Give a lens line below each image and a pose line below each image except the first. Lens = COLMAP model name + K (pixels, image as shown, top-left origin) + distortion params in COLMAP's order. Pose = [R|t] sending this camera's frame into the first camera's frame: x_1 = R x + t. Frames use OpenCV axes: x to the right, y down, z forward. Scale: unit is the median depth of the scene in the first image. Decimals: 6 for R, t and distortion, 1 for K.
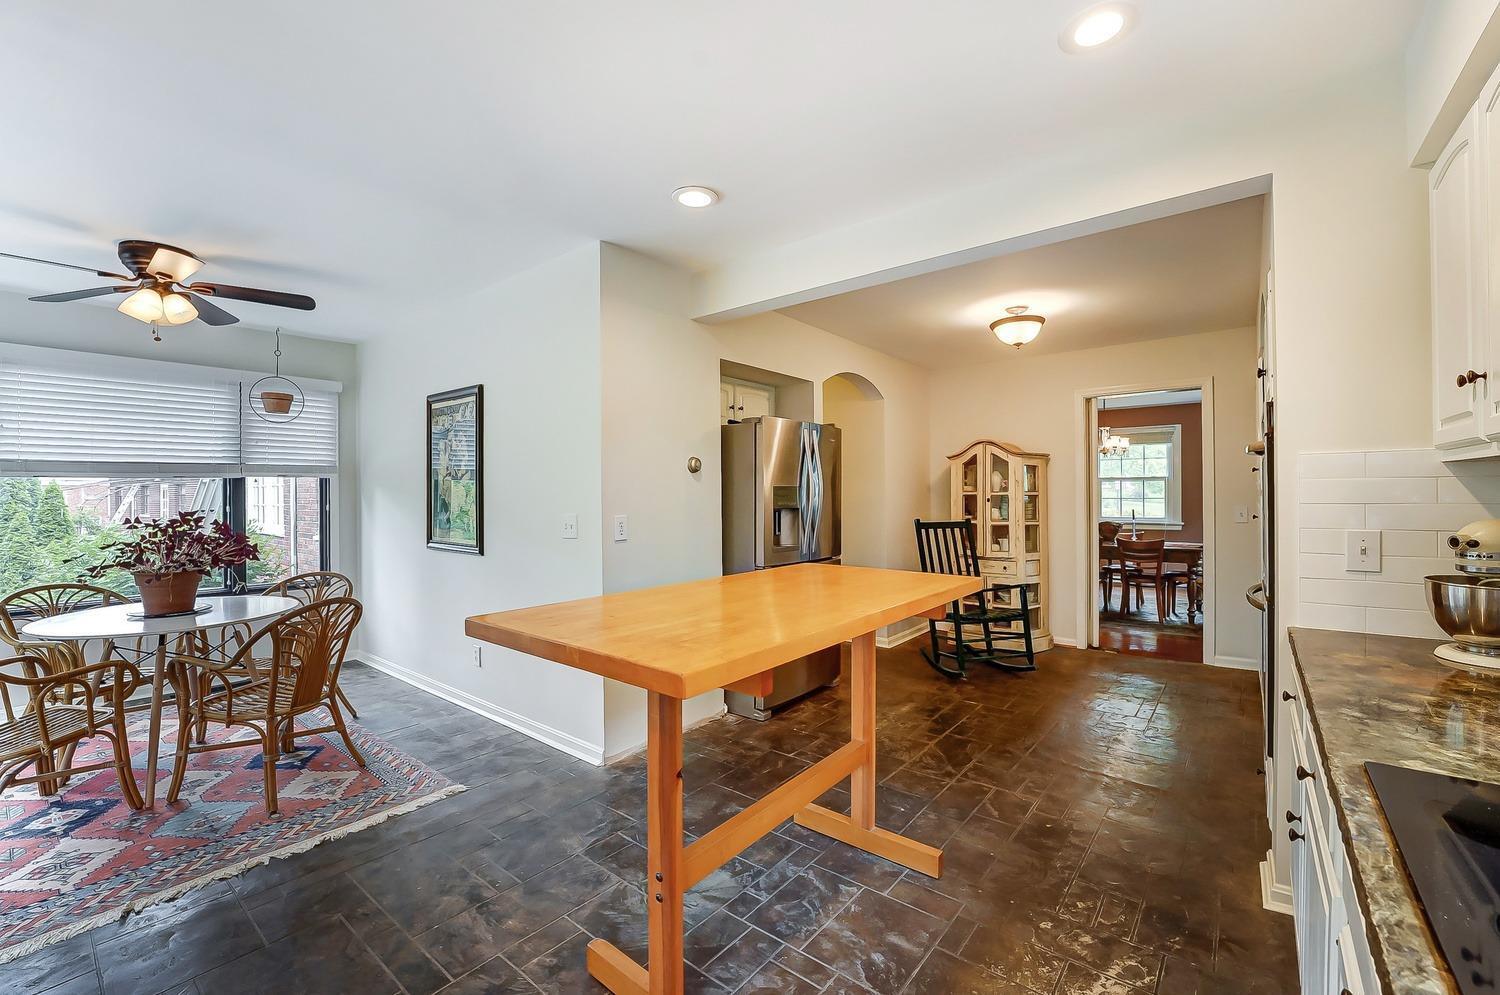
lens RADIAL K [[619.9, 0, 747.5], [0, 619.9, 493.5], [0, 0, 1]] dist [-0.023004, 0.001570]
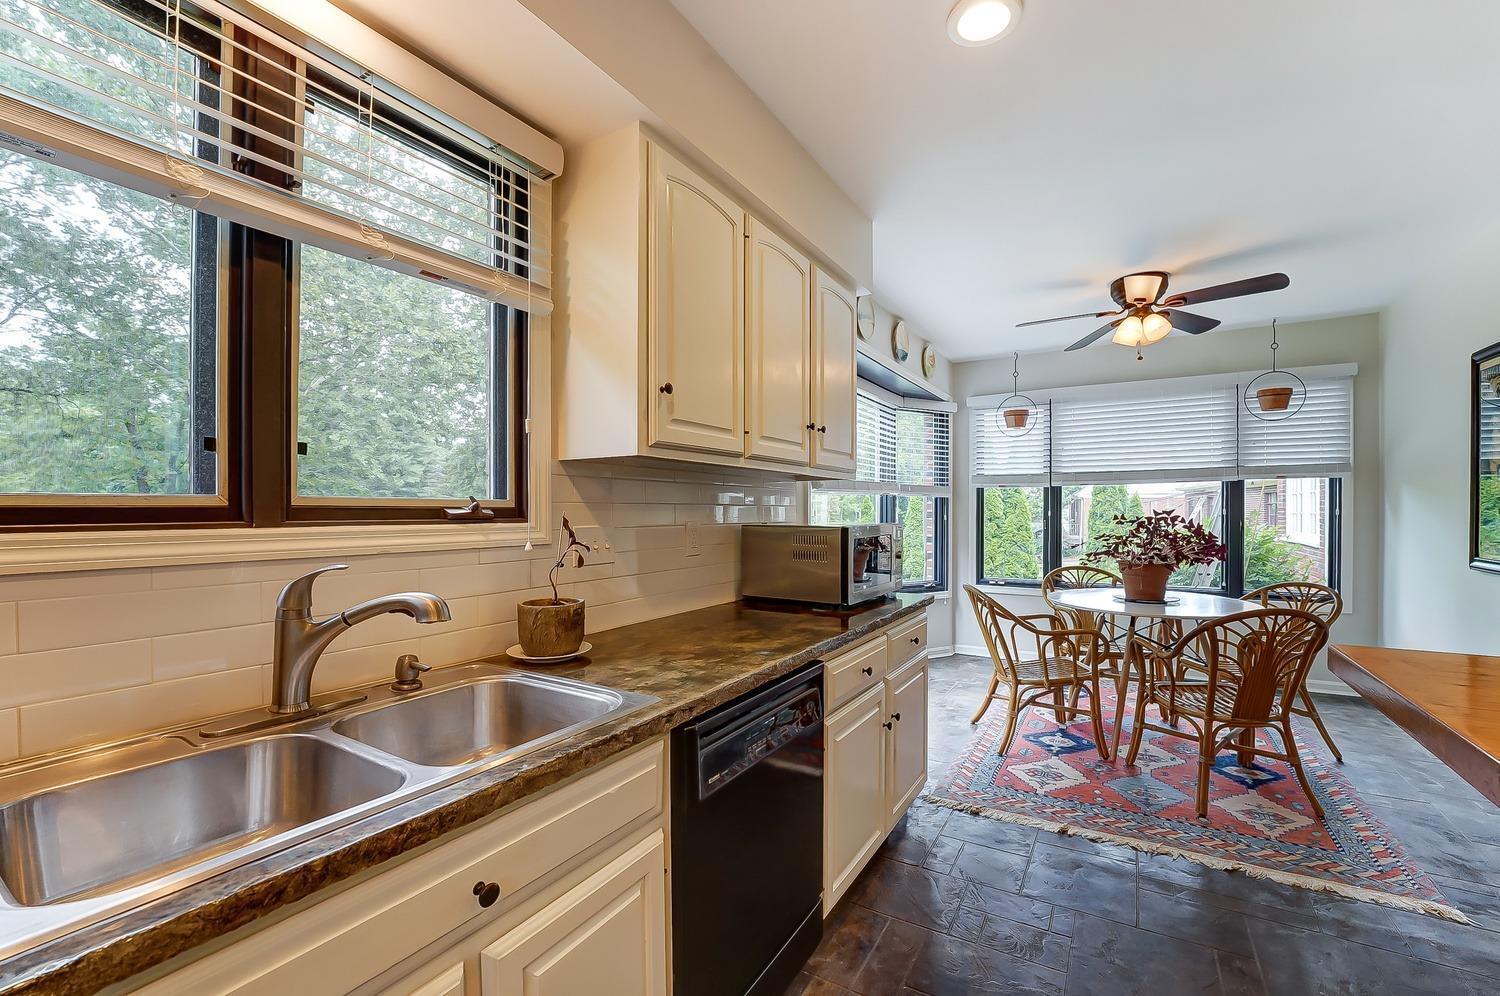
lens RADIAL K [[619.9, 0, 751.4], [0, 619.9, 511.4], [0, 0, 1]] dist [-0.023004, 0.001570]
pose [[0.150719, 0.010241, -0.988524, 0.064038], [0.003950, 0.999932, 0.010961, 0.019026], [0.988569, -0.005557, 0.150668, 0.118982]]
